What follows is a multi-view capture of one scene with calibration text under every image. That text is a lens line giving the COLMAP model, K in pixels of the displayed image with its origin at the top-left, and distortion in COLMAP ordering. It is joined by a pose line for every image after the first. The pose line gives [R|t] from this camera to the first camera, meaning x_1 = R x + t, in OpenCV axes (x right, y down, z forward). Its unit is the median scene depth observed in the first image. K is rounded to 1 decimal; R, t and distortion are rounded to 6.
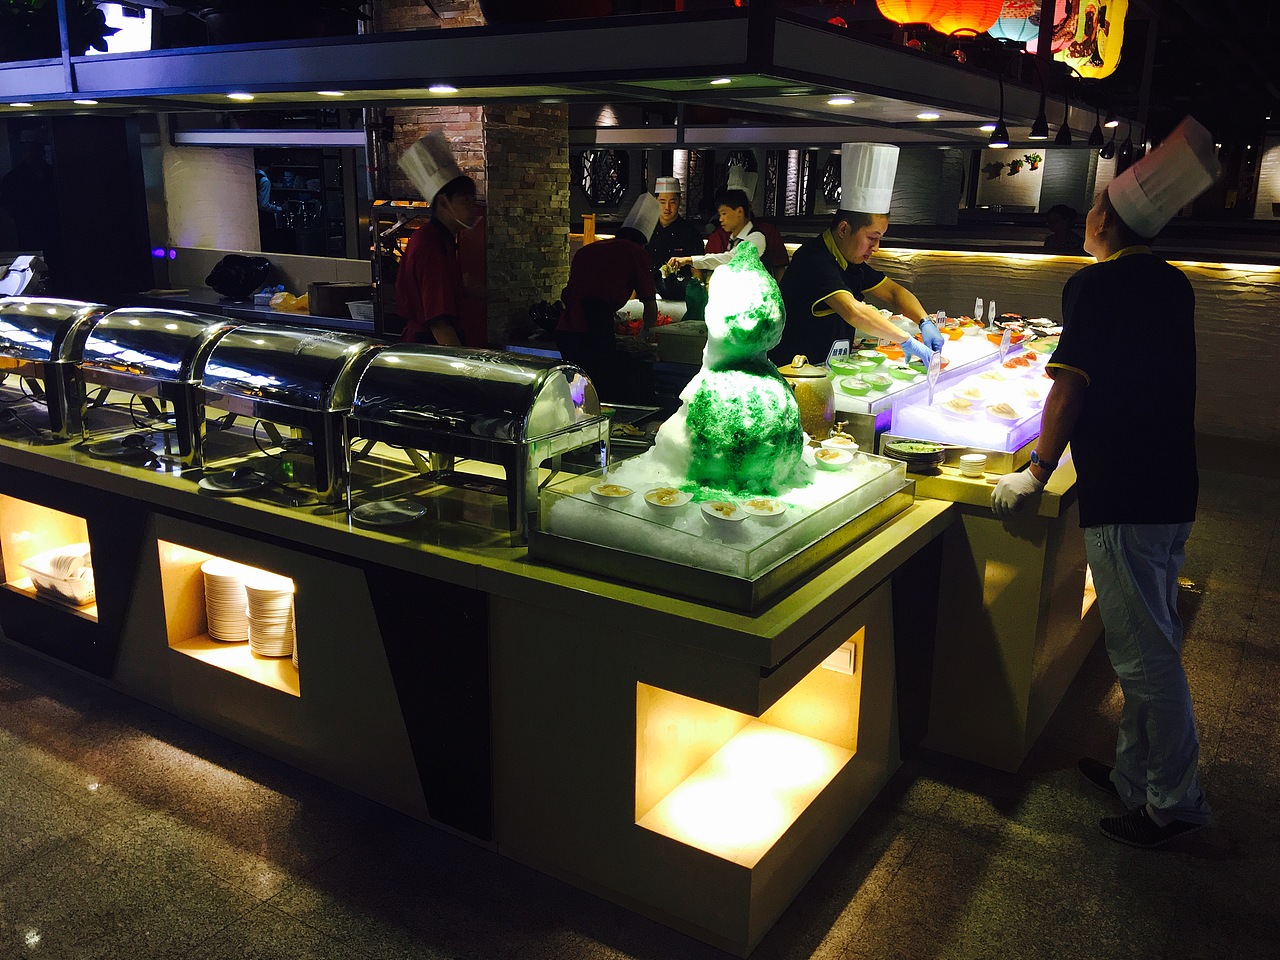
lens RADIAL K [[1085.3, 0, 640.0], [0, 1085.3, 480.0], [0, 0, 1]] dist [0.108728, -0.190747]
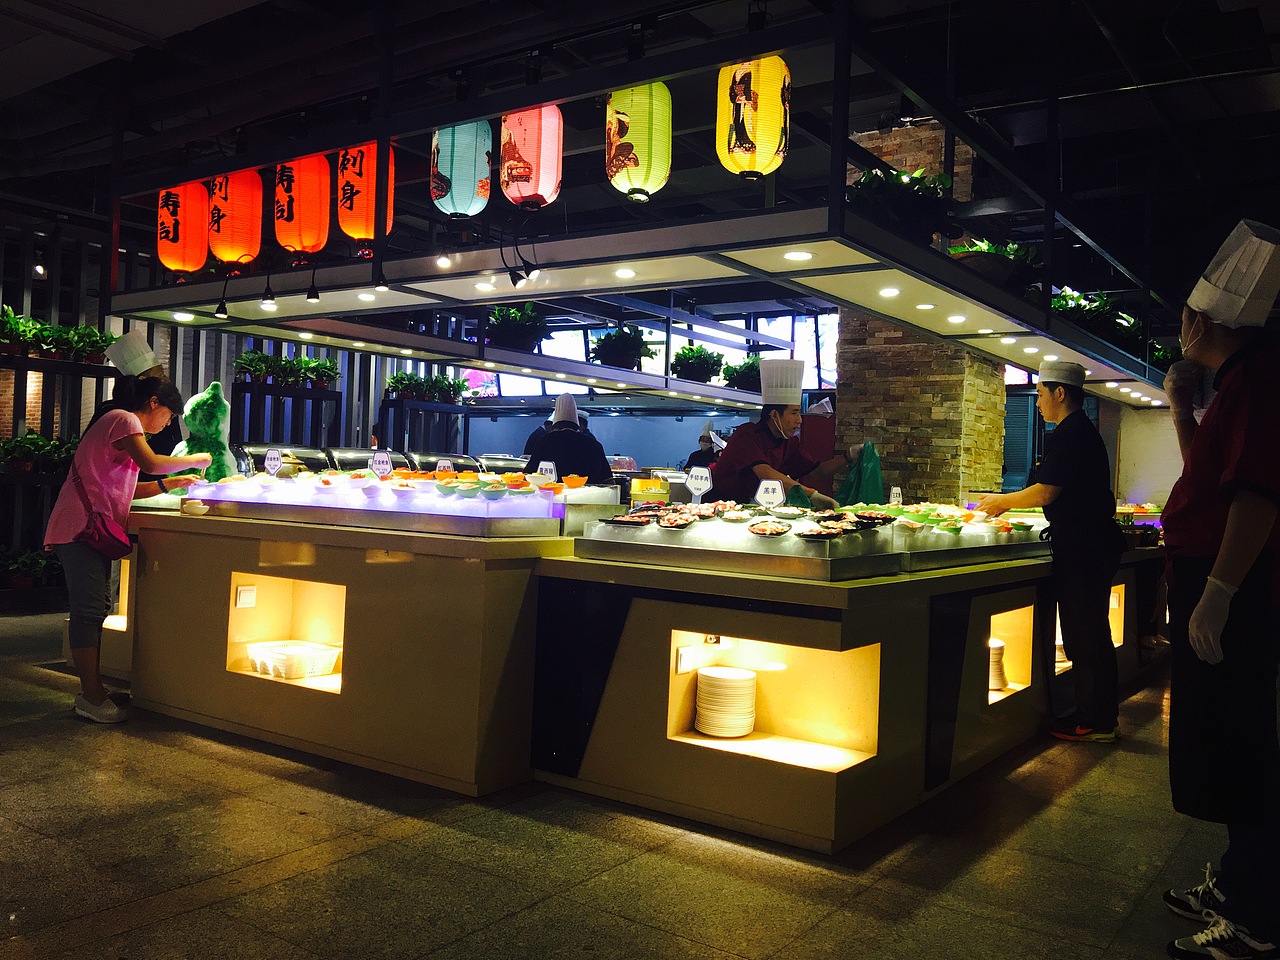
lens RADIAL K [[1085.3, 0, 640.0], [0, 1085.3, 480.0], [0, 0, 1]] dist [0.108728, -0.190747]
pose [[-0.042179, -0.024943, -0.998799, 1.135680], [-0.298702, 0.954281, -0.011218, -0.138242], [0.953414, 0.297870, -0.047701, 1.029238]]
